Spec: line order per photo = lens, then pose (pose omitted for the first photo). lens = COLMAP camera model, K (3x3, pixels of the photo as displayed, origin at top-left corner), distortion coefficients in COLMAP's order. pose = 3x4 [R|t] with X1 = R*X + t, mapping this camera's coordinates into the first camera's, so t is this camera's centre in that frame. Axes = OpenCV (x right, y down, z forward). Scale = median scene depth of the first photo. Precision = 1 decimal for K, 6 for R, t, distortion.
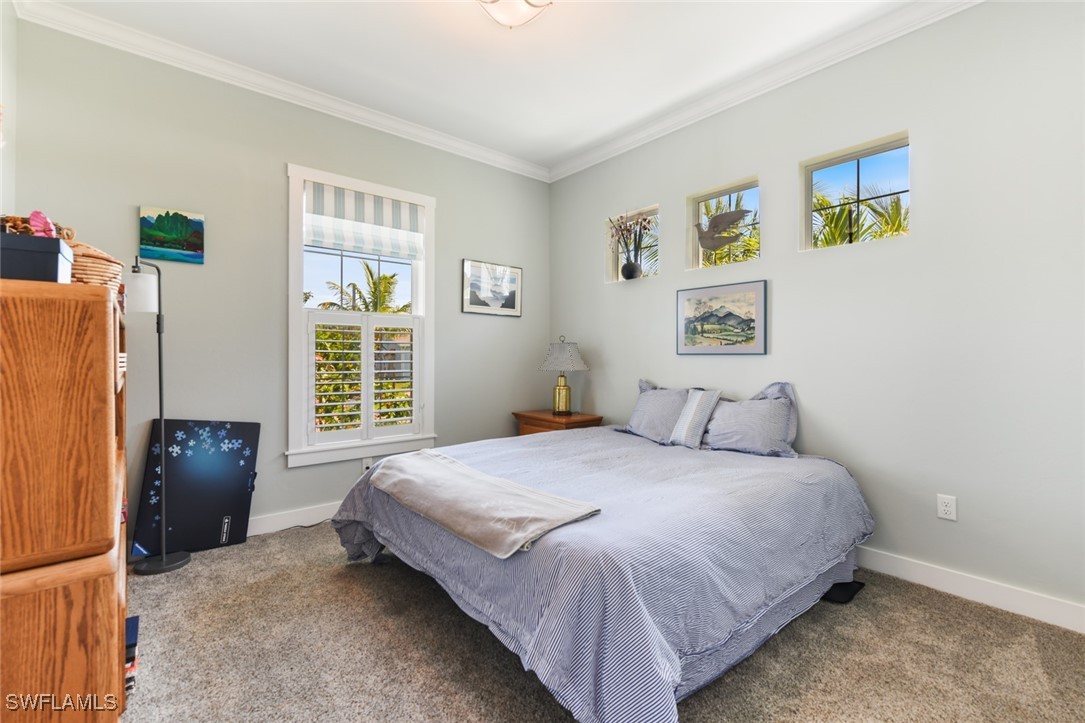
lens RADIAL K [[492.4, 0, 541.0], [0, 492.4, 360.8], [0, 0, 1]] dist [0.003847, 0.000107]
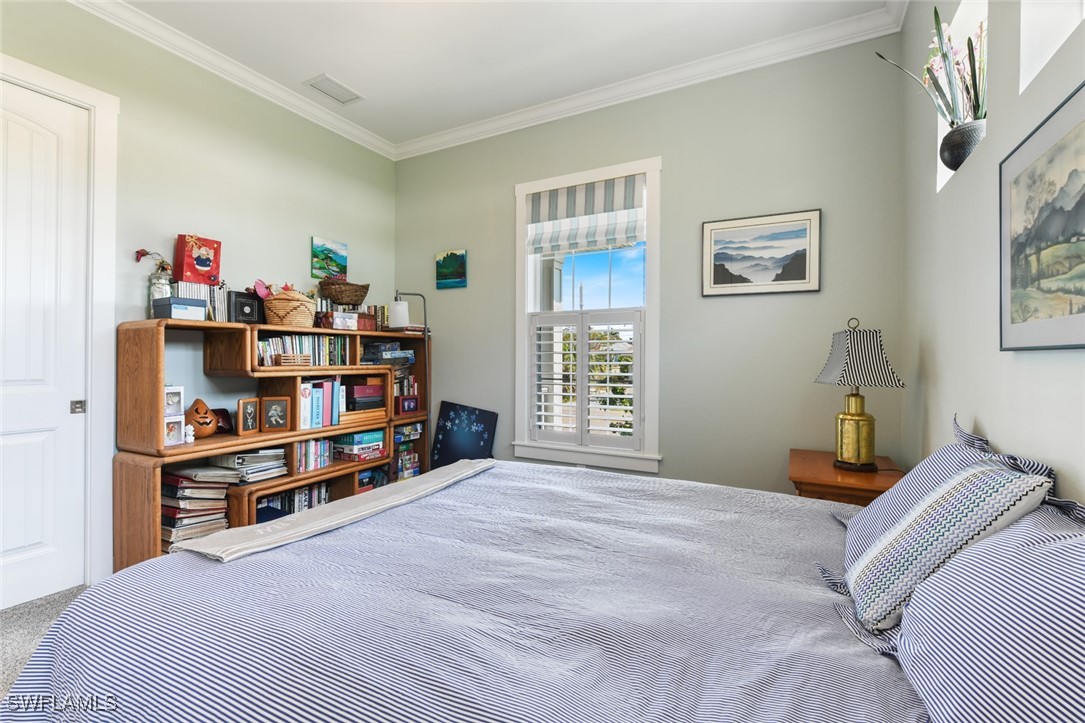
lens RADIAL K [[492.4, 0, 541.3], [0, 492.4, 353.1], [0, 0, 1]] dist [0.003847, 0.000107]
pose [[0.336445, -0.008082, -0.941668, 0.524217], [-0.012193, 0.999842, -0.012938, -0.003501], [0.941624, 0.015835, 0.336293, 0.633134]]
